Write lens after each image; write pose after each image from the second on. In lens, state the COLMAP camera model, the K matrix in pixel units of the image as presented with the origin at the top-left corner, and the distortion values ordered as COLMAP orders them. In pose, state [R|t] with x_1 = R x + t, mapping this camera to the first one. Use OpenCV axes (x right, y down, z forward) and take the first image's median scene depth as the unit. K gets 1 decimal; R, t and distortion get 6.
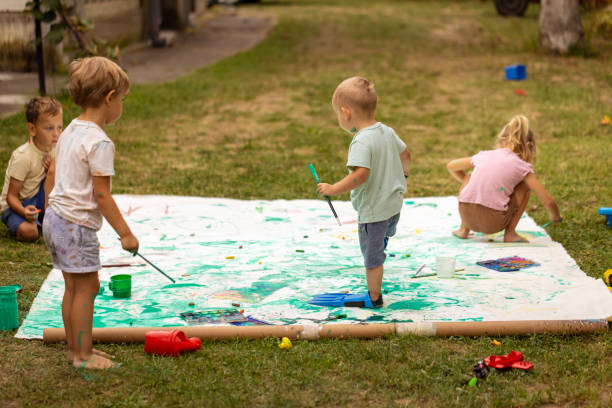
lens RADIAL K [[1746.6, 0, 306.0], [0, 1746.6, 204.0], [0, 0, 1]] dist [-0.028509, -0.800903]
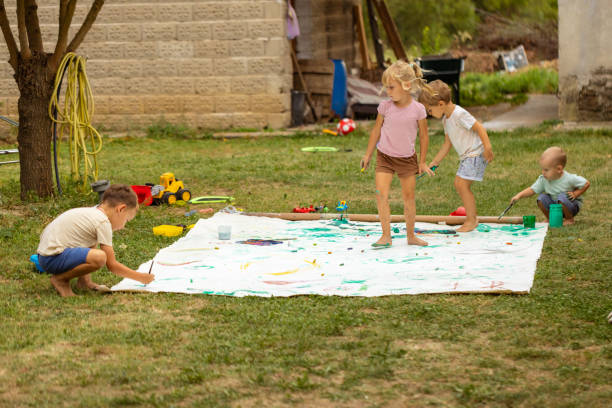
lens RADIAL K [[1981.9, 0, 306.0], [0, 1981.9, 204.0], [0, 0, 1]] dist [-0.015539, -0.807494]
pose [[-0.984012, -0.003772, 0.178064, -0.221557], [0.045479, 0.961310, 0.271688, -0.400061], [-0.172199, 0.275442, -0.945769, 2.324629]]
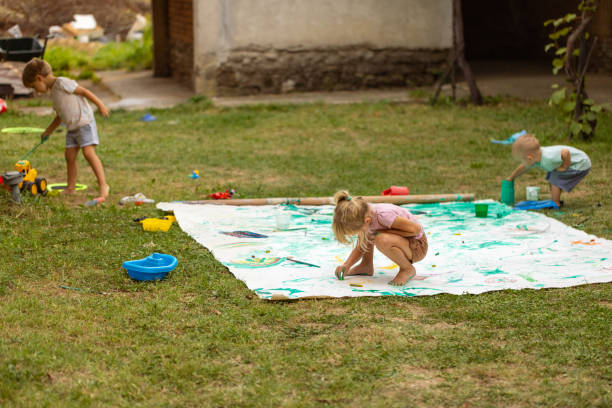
lens RADIAL K [[1746.6, 0, 306.0], [0, 1746.6, 204.0], [0, 0, 1]] dist [-0.028509, -0.800903]
pose [[-0.969846, 0.036243, -0.241007, 0.357430], [-0.037297, 0.955163, 0.293724, -0.348229], [0.240847, 0.293855, -0.925009, 2.057605]]
